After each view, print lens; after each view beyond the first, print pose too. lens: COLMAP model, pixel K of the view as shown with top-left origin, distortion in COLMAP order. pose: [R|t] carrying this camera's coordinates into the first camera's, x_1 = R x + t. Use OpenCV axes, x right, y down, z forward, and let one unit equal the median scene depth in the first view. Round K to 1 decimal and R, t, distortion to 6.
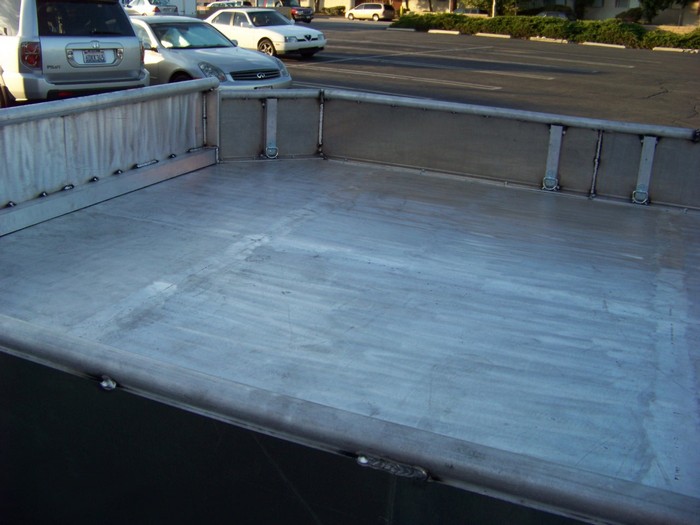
lens RADIAL K [[758.6, 0, 350.0], [0, 758.6, 262.5], [0, 0, 1]] dist [-0.197216, 0.000882]
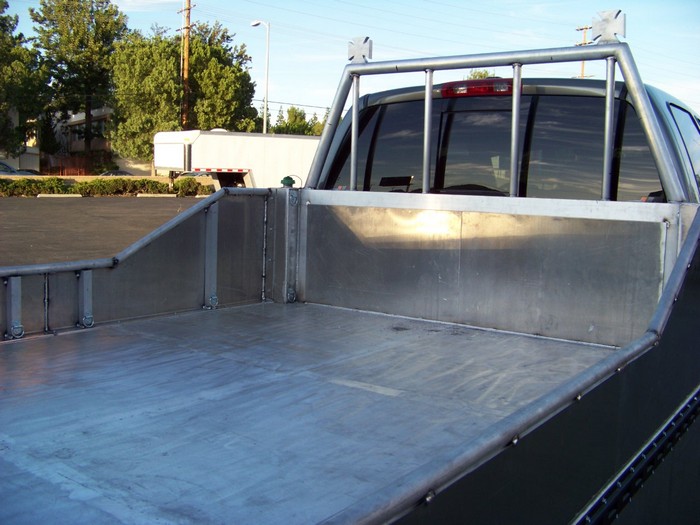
lens RADIAL K [[743.4, 0, 350.0], [0, 743.4, 262.5], [0, 0, 1]] dist [-0.240171, 0.320448]
pose [[0.228973, -0.140385, 0.963257, -0.829043], [0.298991, 0.951855, 0.067651, -0.177471], [-0.926378, 0.272515, 0.259923, 0.378691]]
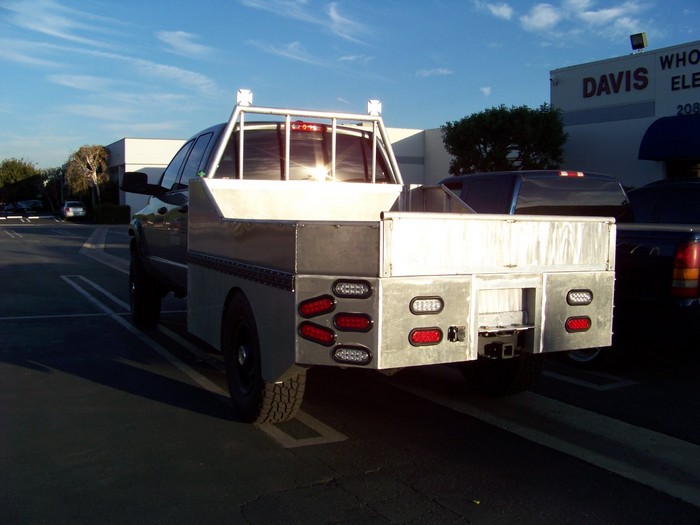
lens RADIAL K [[743.4, 0, 350.0], [0, 743.4, 262.5], [0, 0, 1]] dist [-0.240171, 0.320448]
pose [[-0.771142, -0.103441, 0.628204, -1.417970], [0.156111, 0.925869, 0.344087, -0.920807], [-0.617227, 0.363409, -0.697828, 2.912922]]
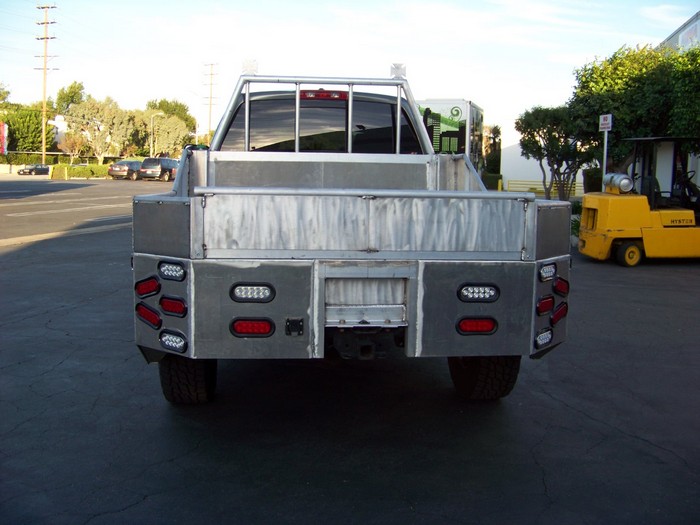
lens RADIAL K [[743.4, 0, 350.0], [0, 743.4, 262.5], [0, 0, 1]] dist [-0.240171, 0.320448]
pose [[-0.497431, -0.151760, 0.854126, -1.950292], [0.245010, 0.919918, 0.306140, -0.647410], [-0.832185, 0.361553, -0.420413, 1.965320]]
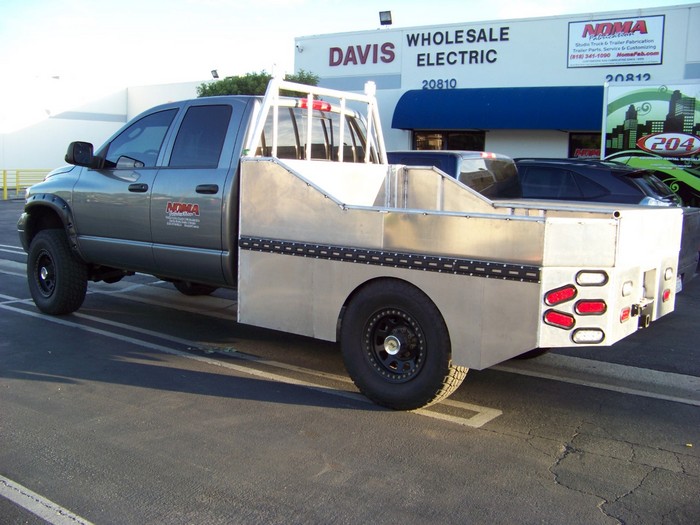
lens RADIAL K [[743.4, 0, 350.0], [0, 743.4, 262.5], [0, 0, 1]] dist [-0.240171, 0.320448]
pose [[-0.972309, -0.104456, 0.209055, 0.040480], [-0.003408, 0.900792, 0.434238, -1.168483], [-0.233673, 0.421501, -0.876204, 3.627485]]
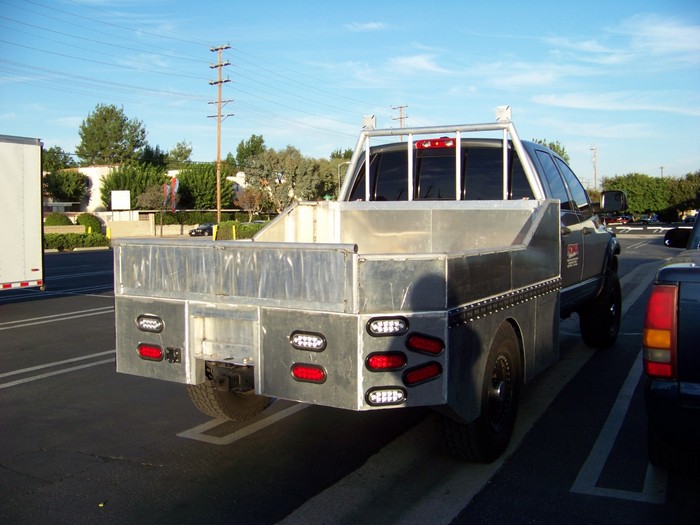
lens RADIAL K [[743.4, 0, 350.0], [0, 743.4, 262.5], [0, 0, 1]] dist [-0.240171, 0.320448]
pose [[0.080500, -0.110857, 0.990571, -2.395380], [0.323381, 0.942945, 0.079247, -0.250553], [-0.942838, 0.313952, 0.111757, 0.599574]]
